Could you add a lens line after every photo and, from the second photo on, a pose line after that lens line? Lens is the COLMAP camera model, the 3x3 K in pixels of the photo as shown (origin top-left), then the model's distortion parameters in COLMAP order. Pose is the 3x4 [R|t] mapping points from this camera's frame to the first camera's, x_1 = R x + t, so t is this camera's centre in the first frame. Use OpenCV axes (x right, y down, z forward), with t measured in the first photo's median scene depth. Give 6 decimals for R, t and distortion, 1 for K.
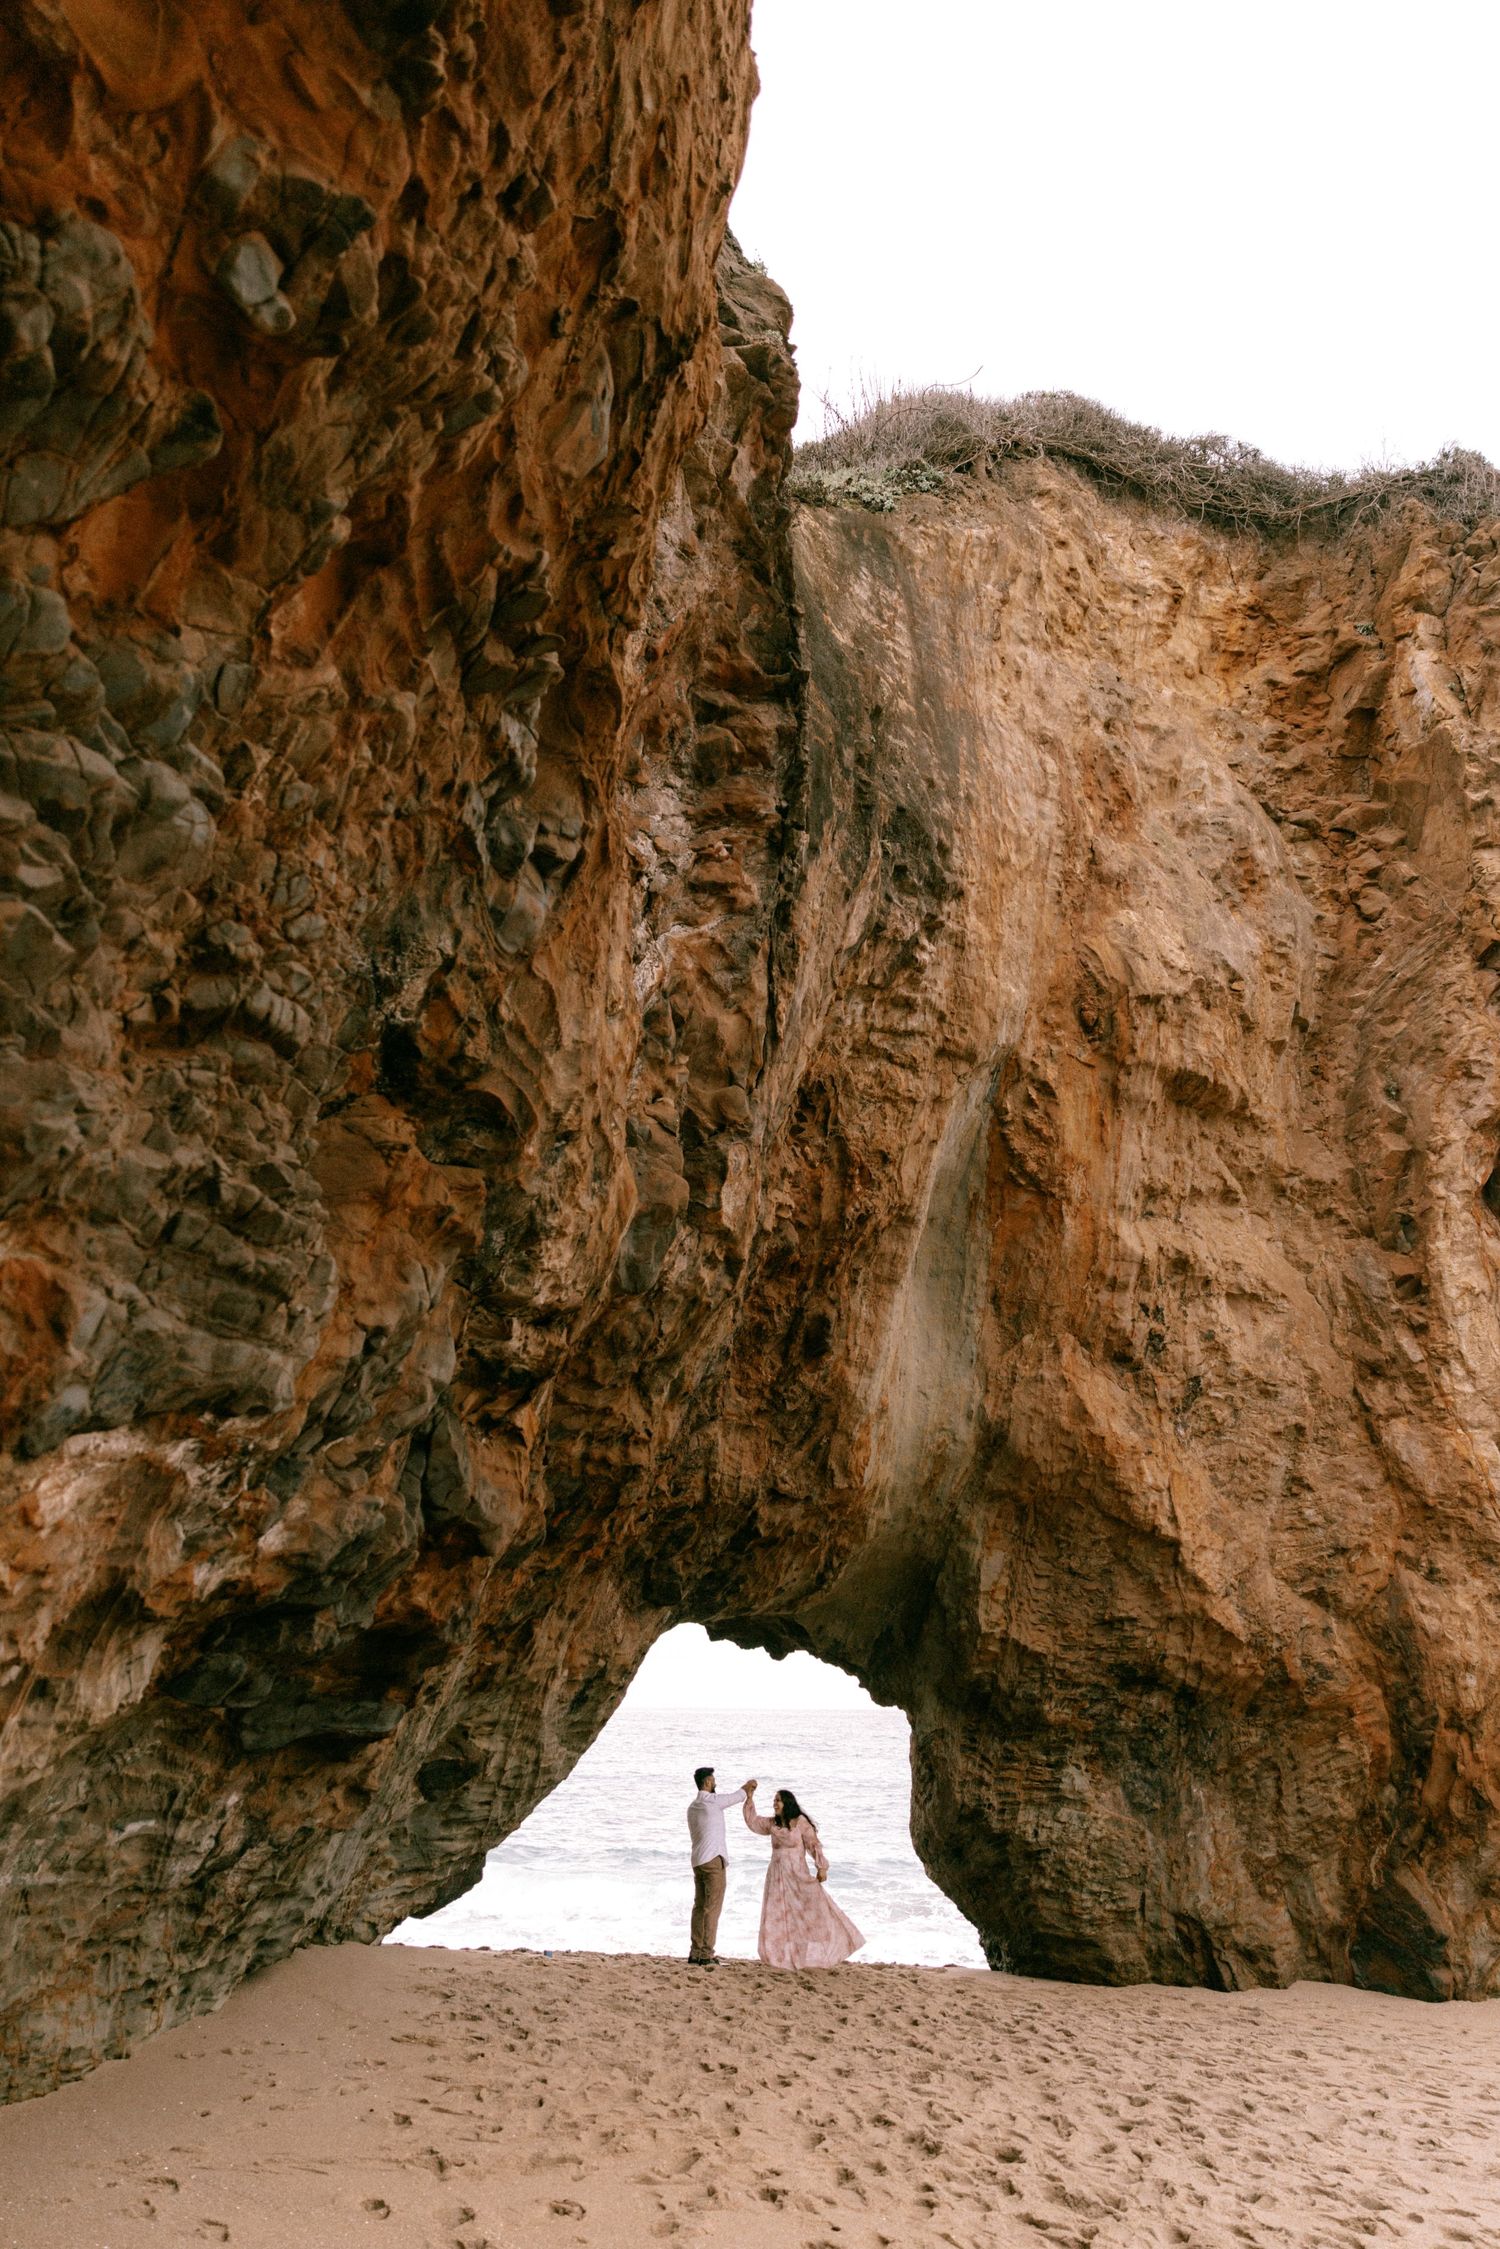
lens RADIAL K [[1558.7, 0, 749.4], [0, 1558.7, 1152.4], [0, 0, 1]] dist [0.024865, -0.010339]
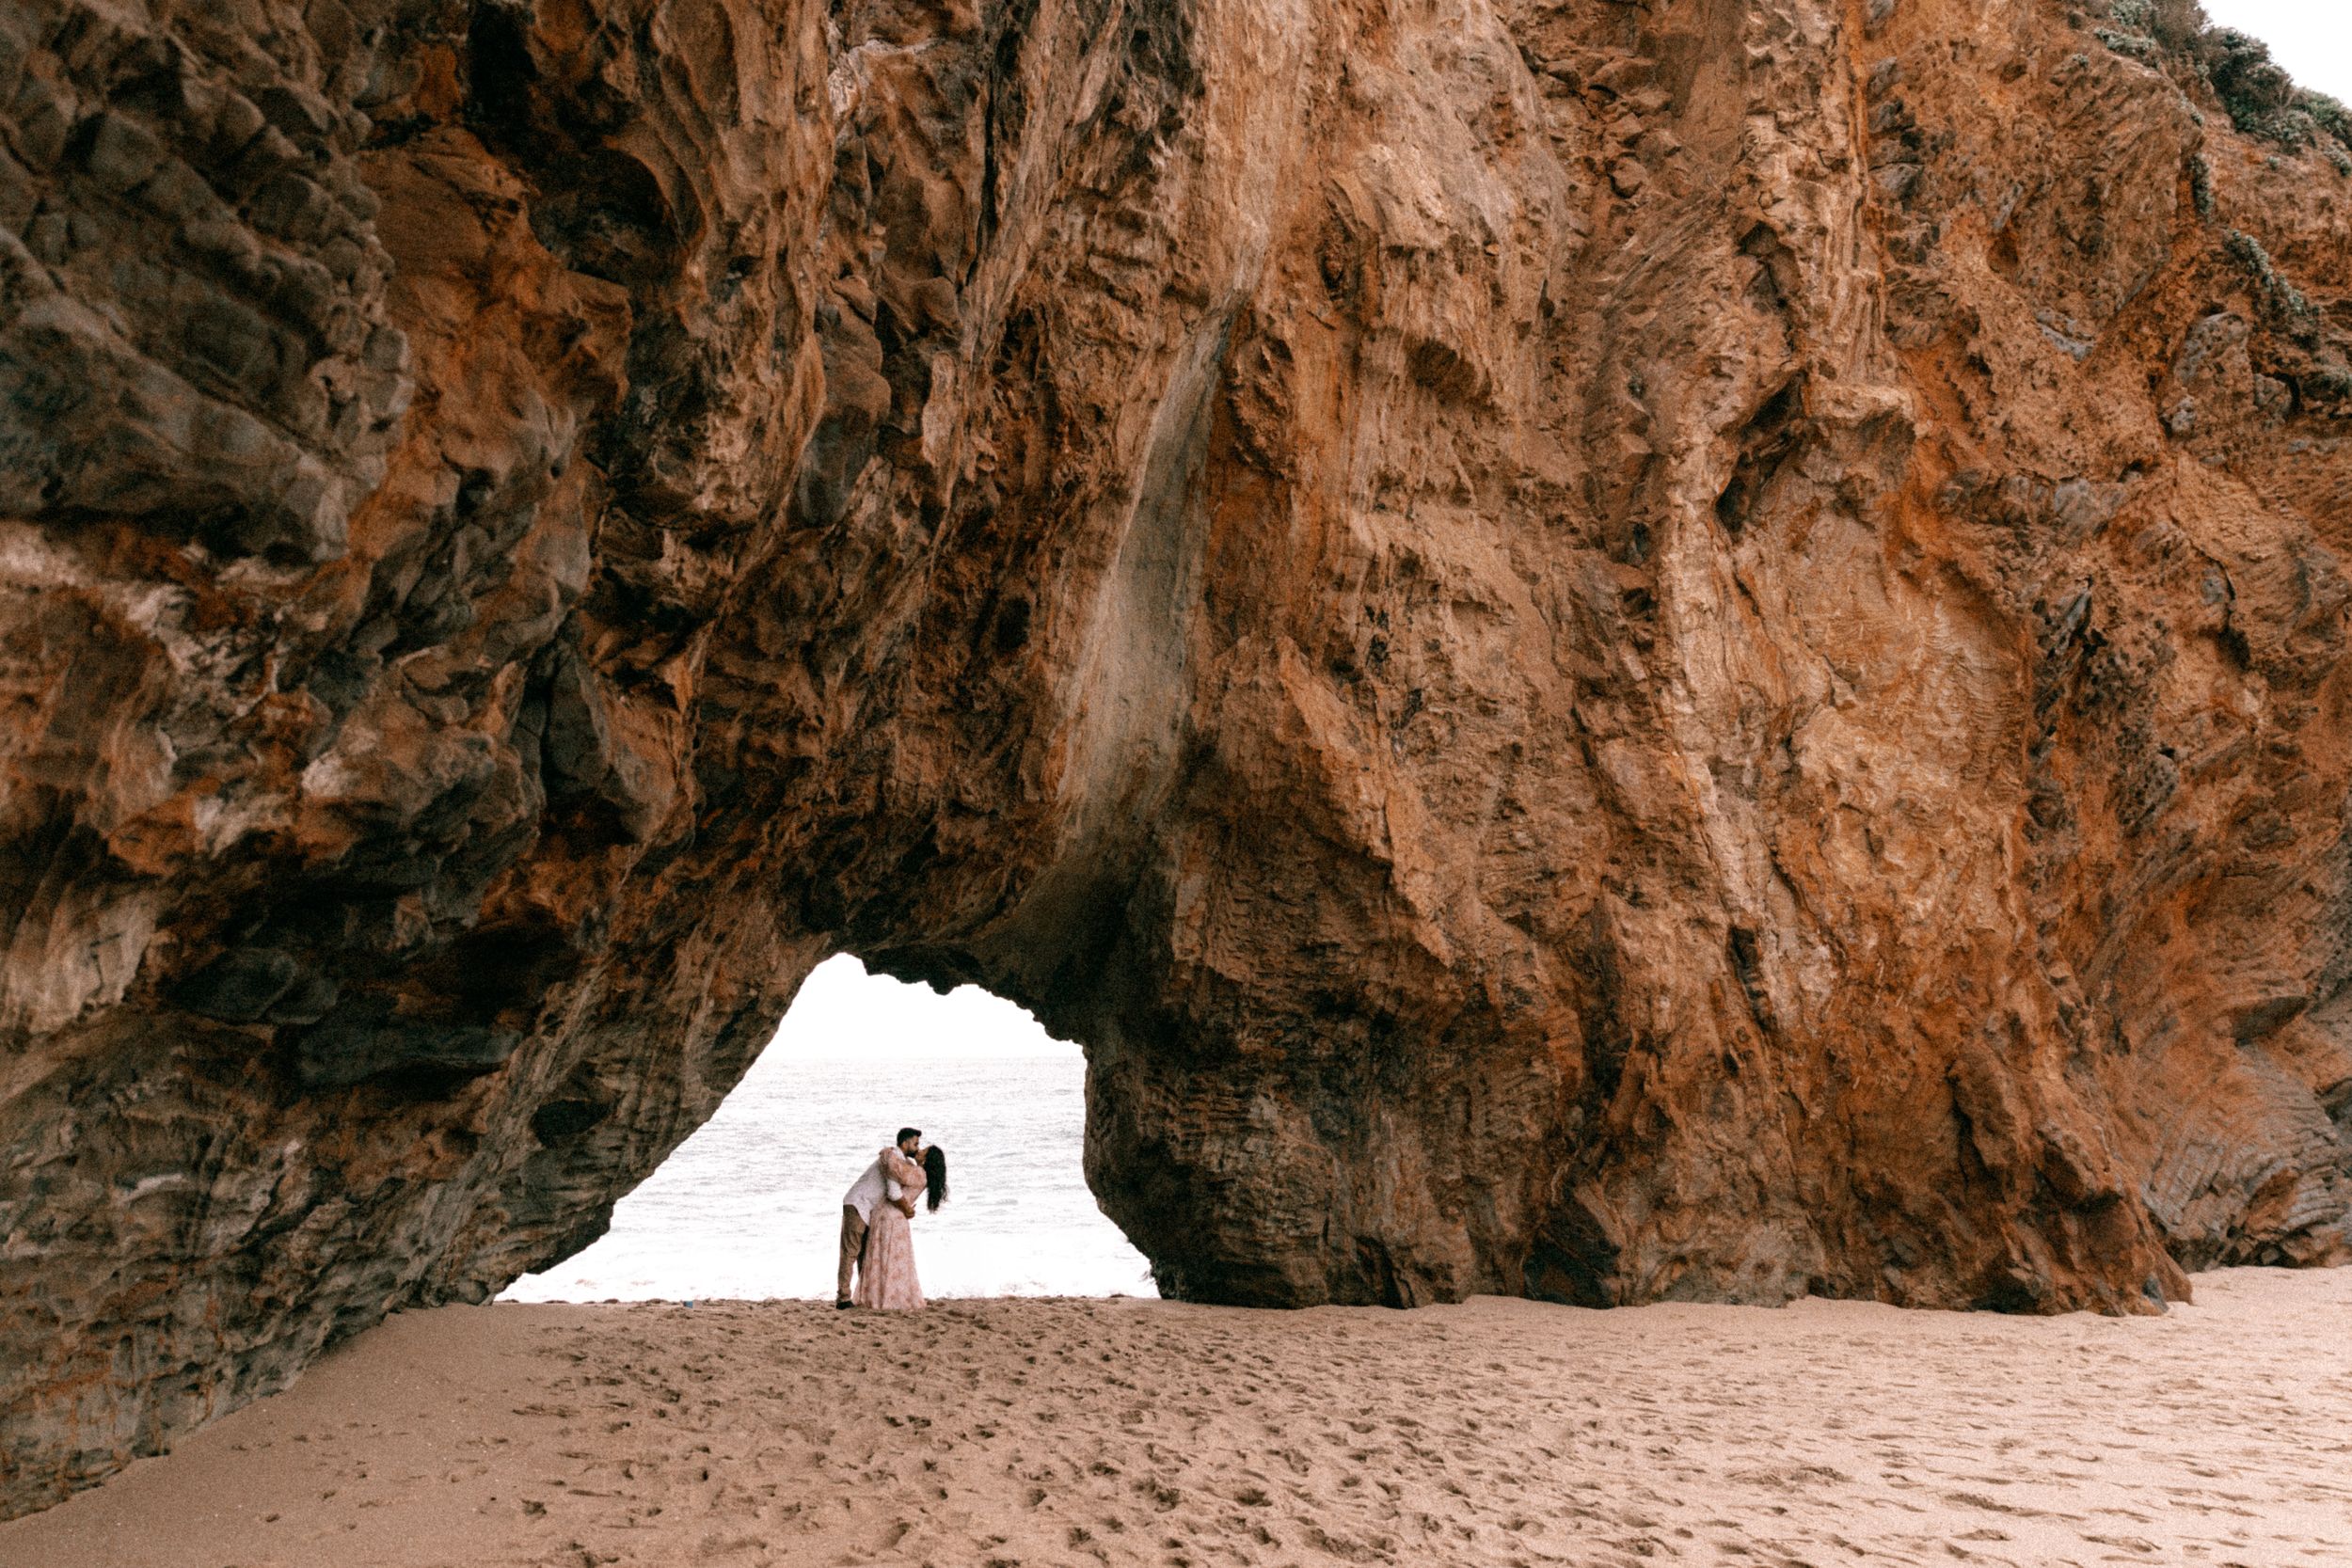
lens RADIAL K [[1639.1, 0, 1176.0], [0, 1639.1, 784.0], [0, 0, 1]] dist [0.019652, -0.016046]
pose [[0.983814, 0.013842, 0.178658, -0.028290], [-0.045283, 0.983857, 0.173132, 0.045085], [-0.173377, -0.178420, 0.968559, 0.100089]]
